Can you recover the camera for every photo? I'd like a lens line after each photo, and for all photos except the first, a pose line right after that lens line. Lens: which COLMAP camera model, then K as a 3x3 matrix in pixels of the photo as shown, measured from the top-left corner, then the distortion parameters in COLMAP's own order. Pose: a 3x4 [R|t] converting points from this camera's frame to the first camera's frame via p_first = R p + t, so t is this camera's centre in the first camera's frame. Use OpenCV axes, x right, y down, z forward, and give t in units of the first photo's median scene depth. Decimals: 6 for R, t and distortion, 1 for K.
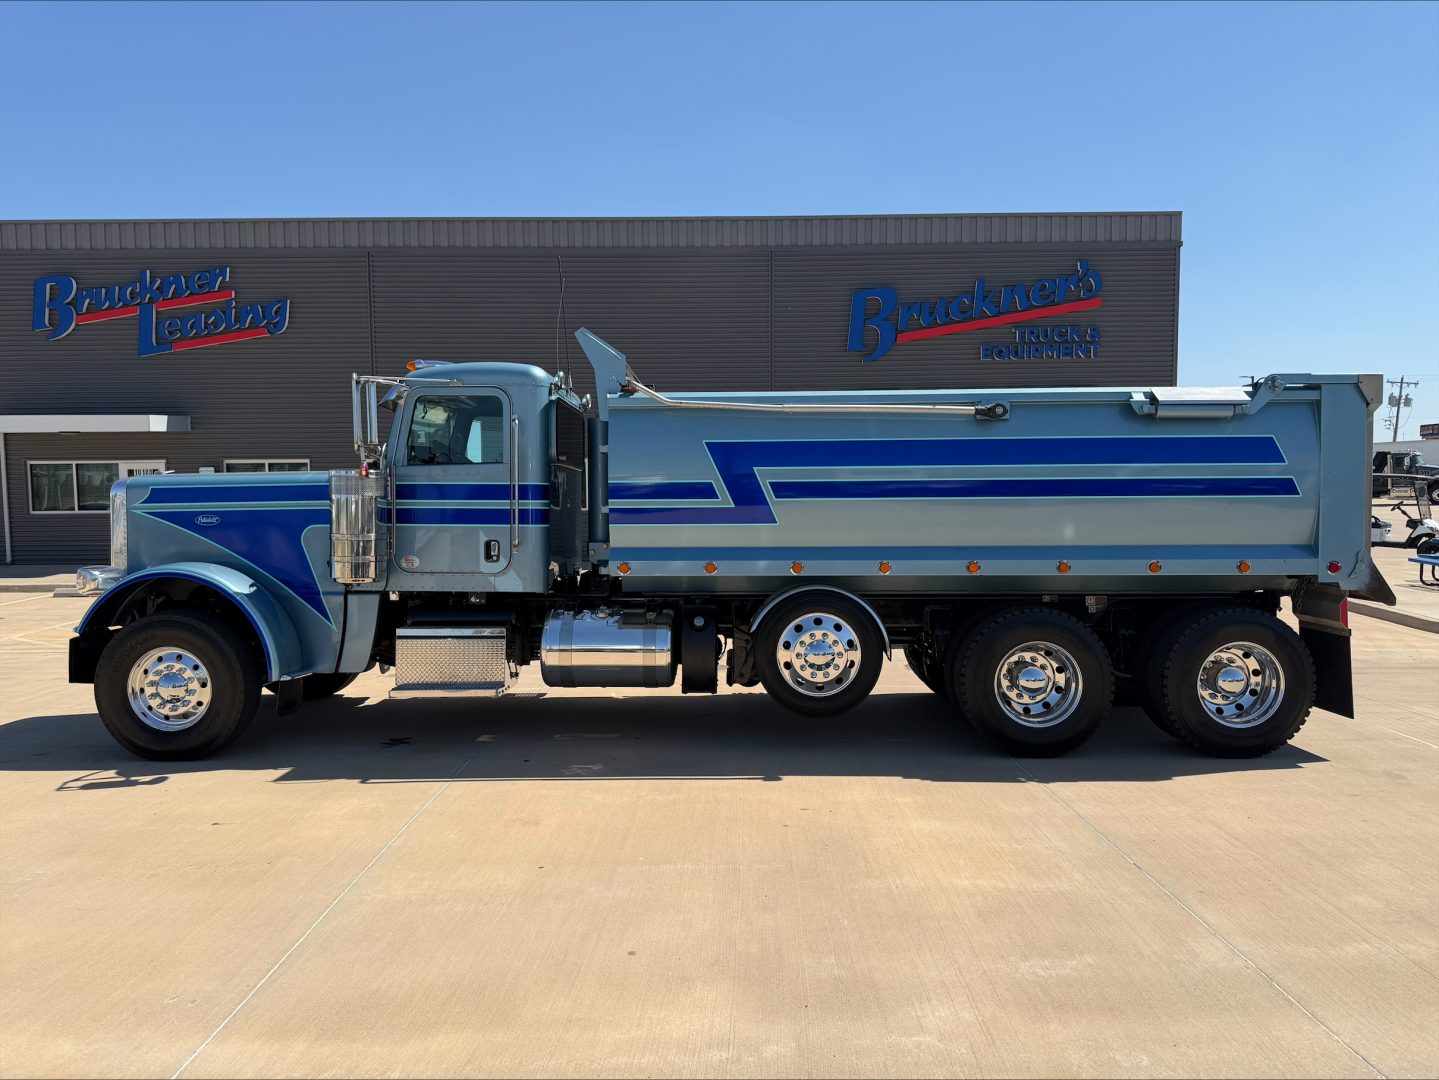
lens RADIAL K [[1050.6, 0, 719.1], [0, 1050.6, 531.7], [0, 0, 1]] dist [0.022490, -0.025359]
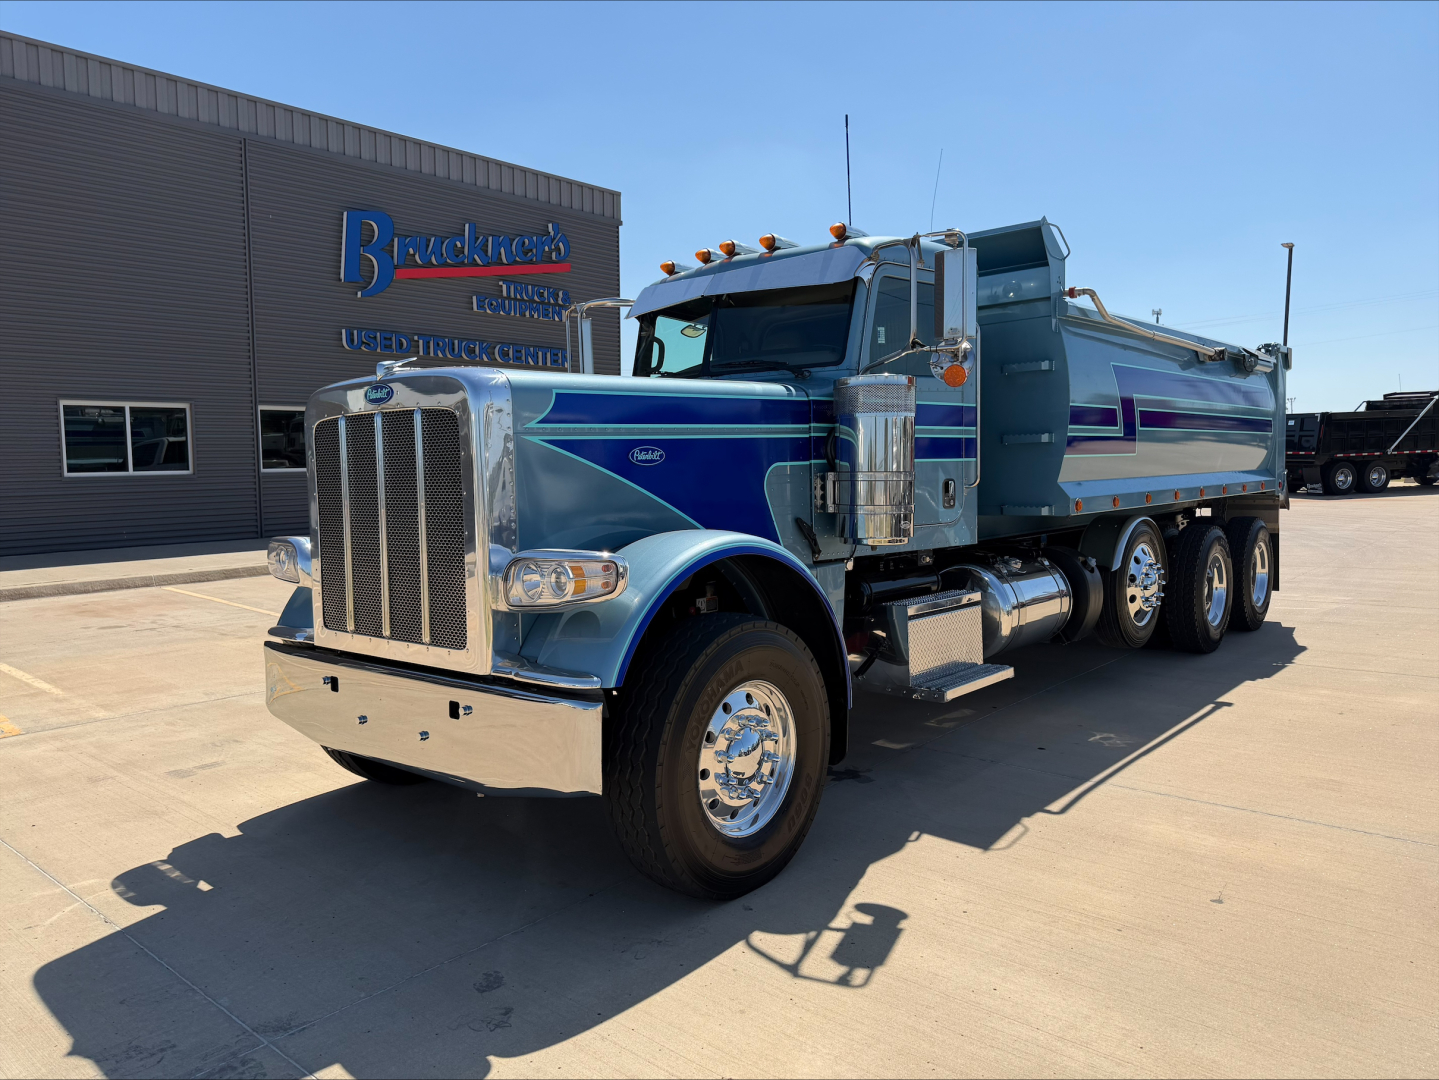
lens RADIAL K [[1035.6, 0, 715.1], [0, 1035.6, 532.6], [0, 0, 1]] dist [0.123512, -0.183644]
pose [[0.638015, -0.057656, 0.767862, -0.881457], [0.040296, 0.998326, 0.041479, 0.008018], [-0.768969, 0.004477, 0.639270, 0.624791]]
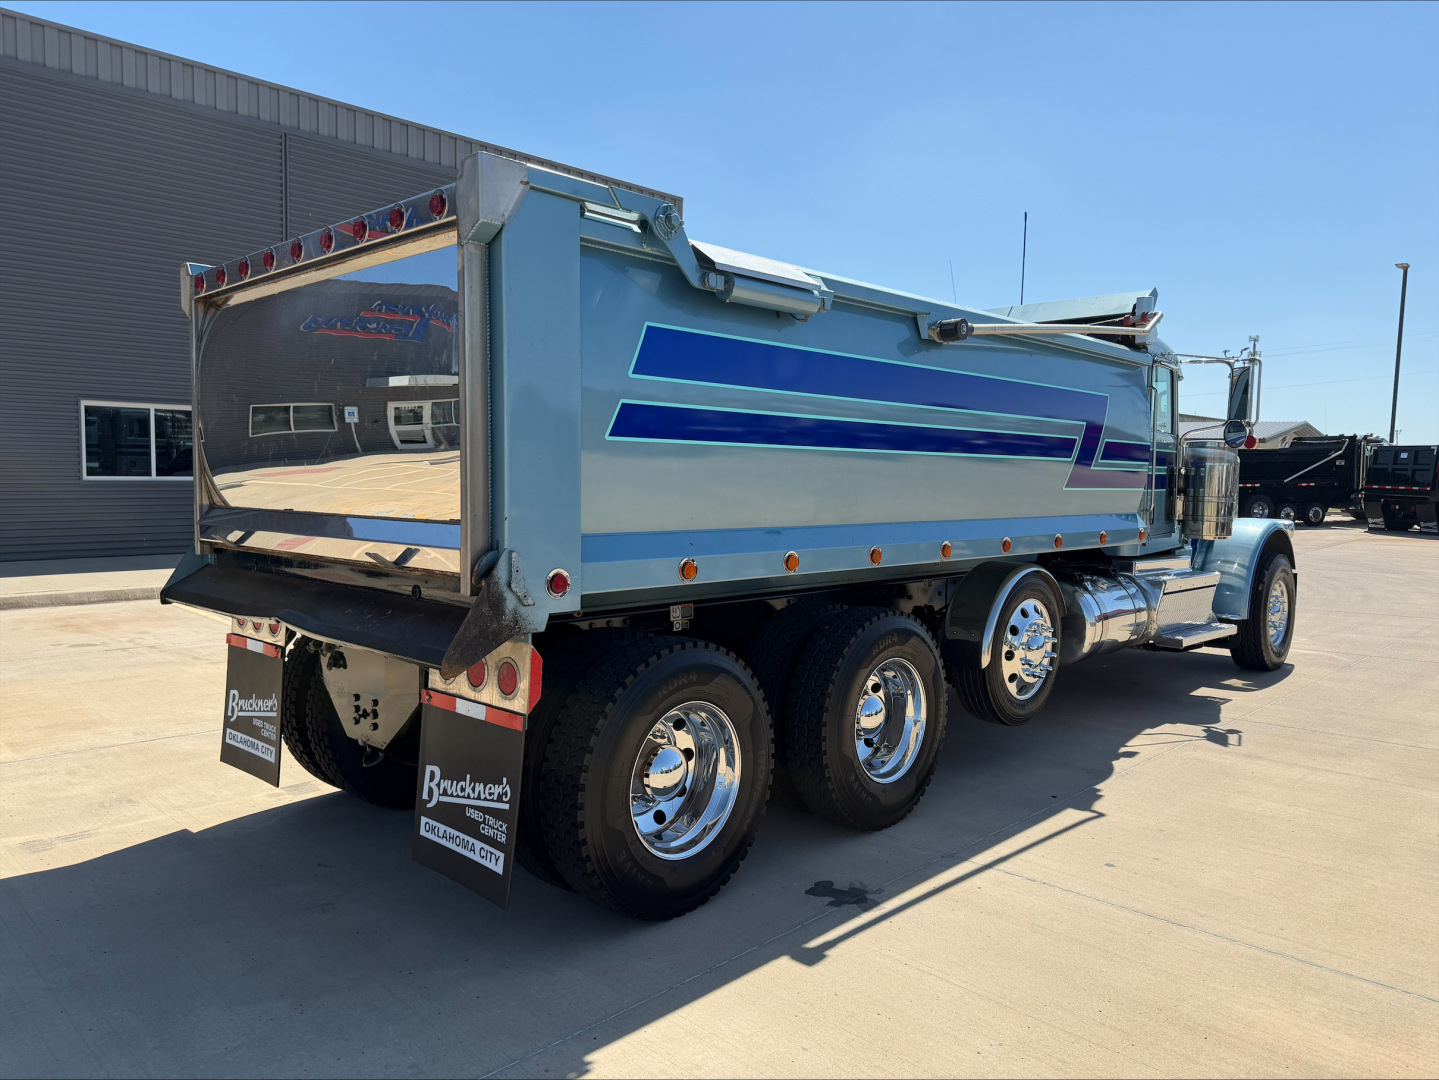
lens RADIAL K [[1051.5, 0, 719.5], [0, 1051.5, 540.0], [0, 0, 1]] dist [0.009040, -0.008494]
pose [[0.690545, -0.030280, 0.722655, -0.732532], [0.012790, 0.999478, 0.029658, 0.003276], [-0.723176, -0.011237, 0.690572, 0.681570]]
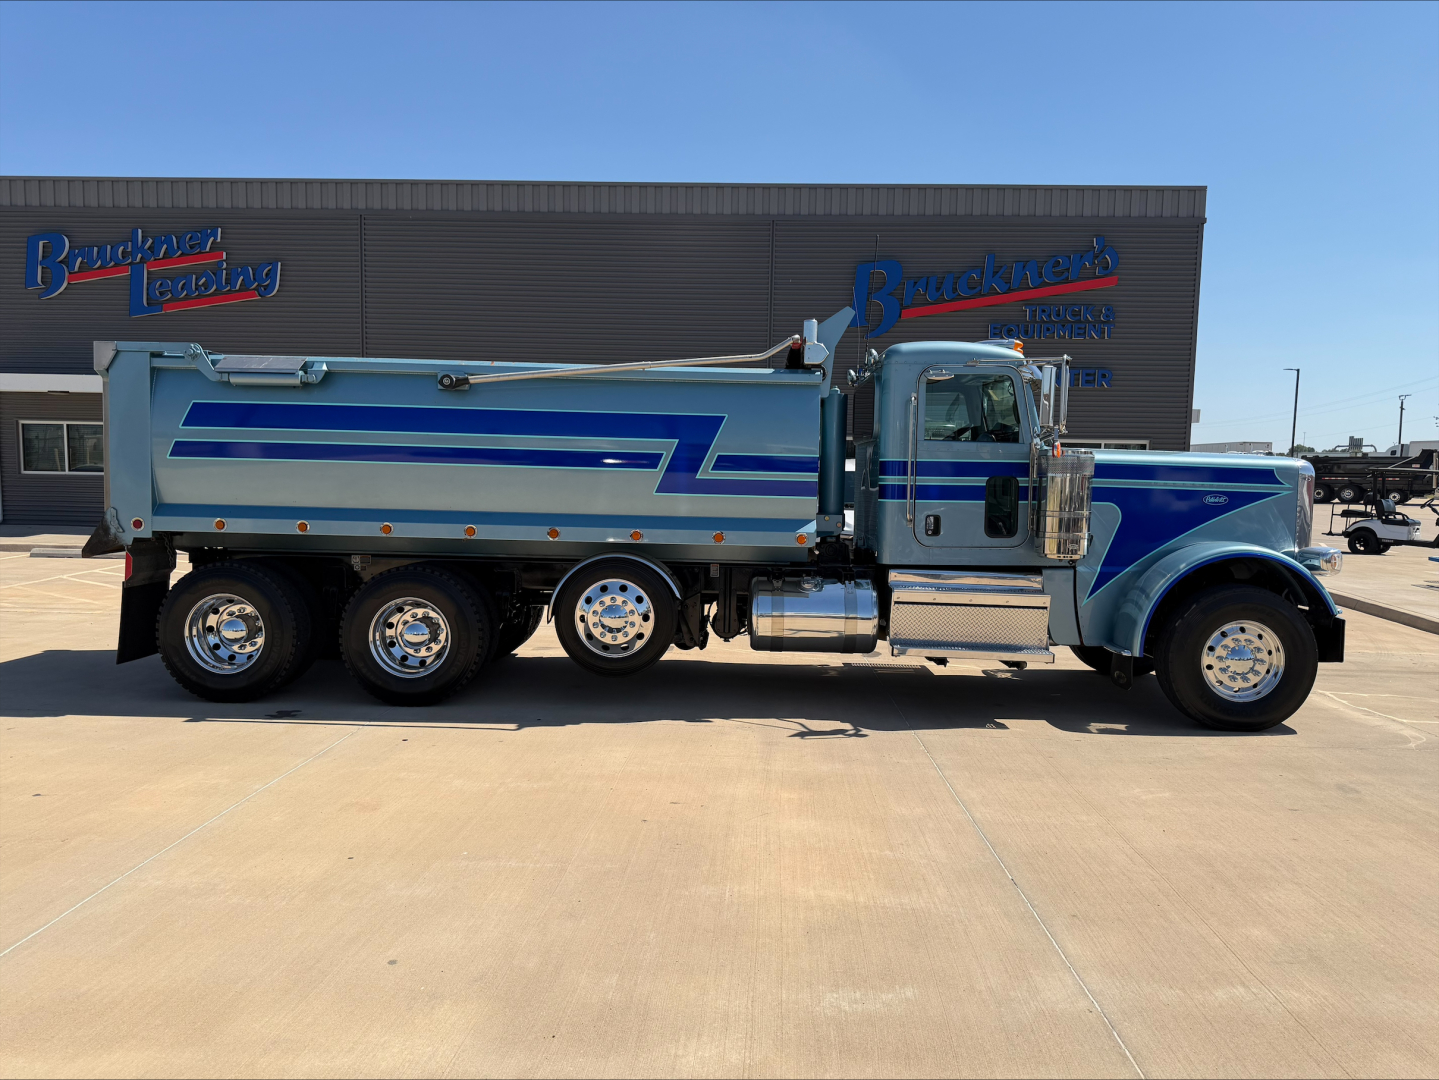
lens RADIAL K [[1051.5, 0, 719.5], [0, 1051.5, 540.0], [0, 0, 1]] dist [0.009040, -0.008494]
pose [[0.998924, 0.028450, -0.036613, 0.114548], [-0.027595, 0.999340, 0.023642, 0.010739], [0.037261, -0.022607, 0.999050, 0.076248]]
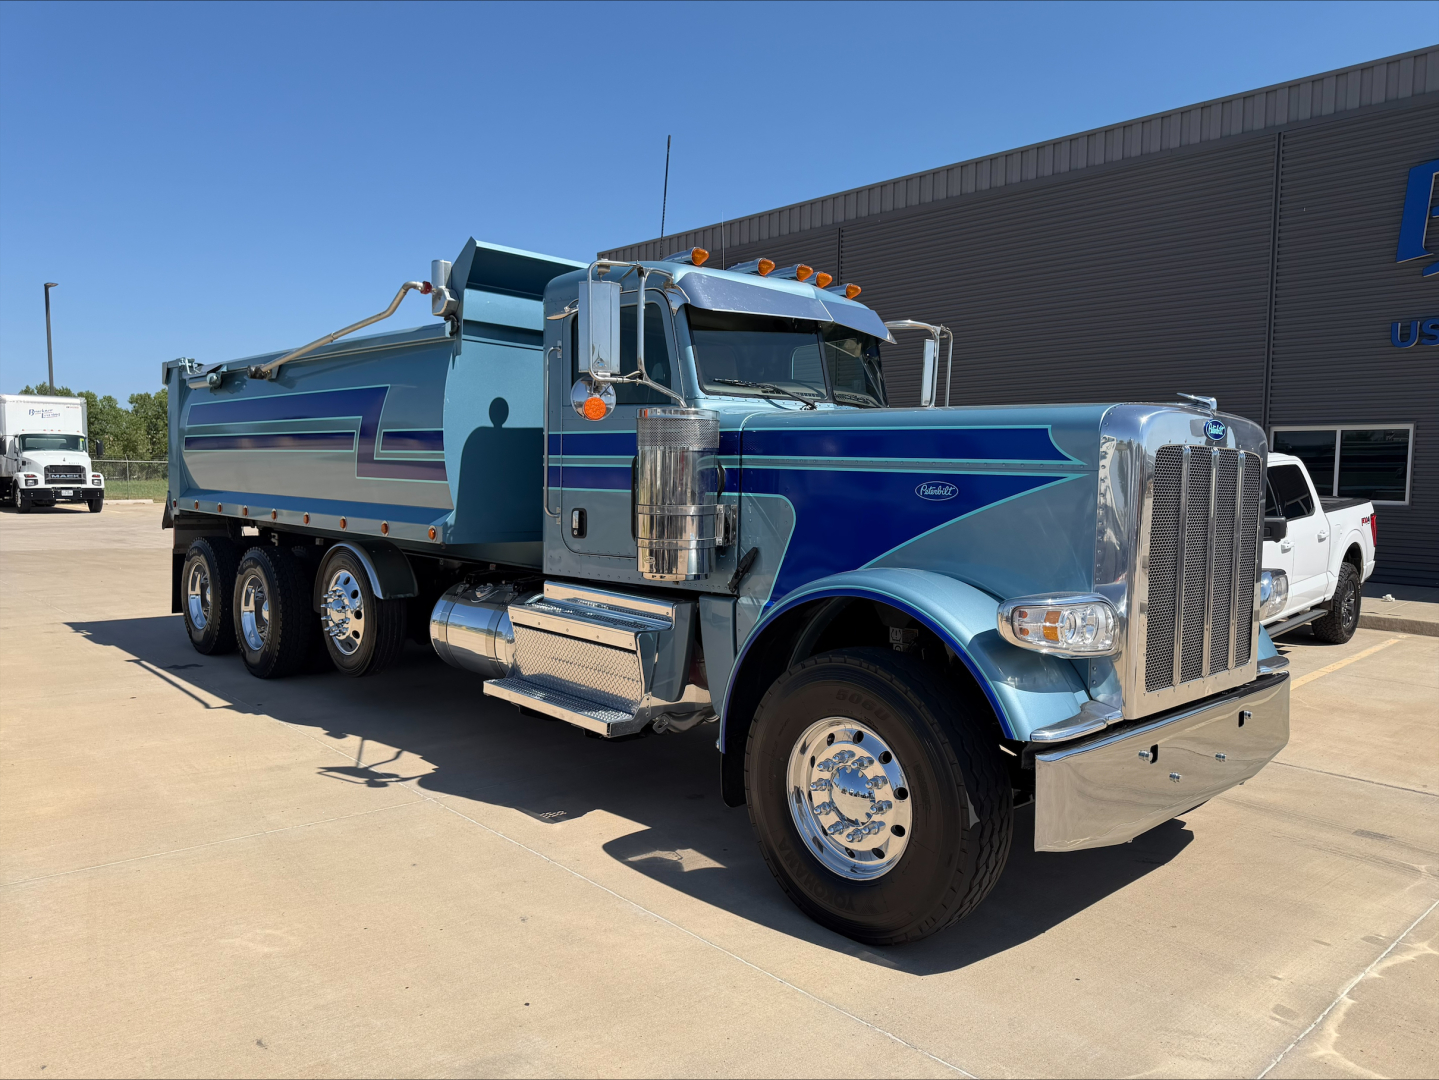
lens RADIAL K [[1066.1, 0, 723.6], [0, 1066.1, 535.6], [0, 0, 1]] dist [0.004317, -0.000262]
pose [[0.671181, 0.061436, -0.738744, 0.881339], [-0.056224, 0.997908, 0.031906, -0.005808], [0.739159, 0.020120, 0.673231, 0.666815]]
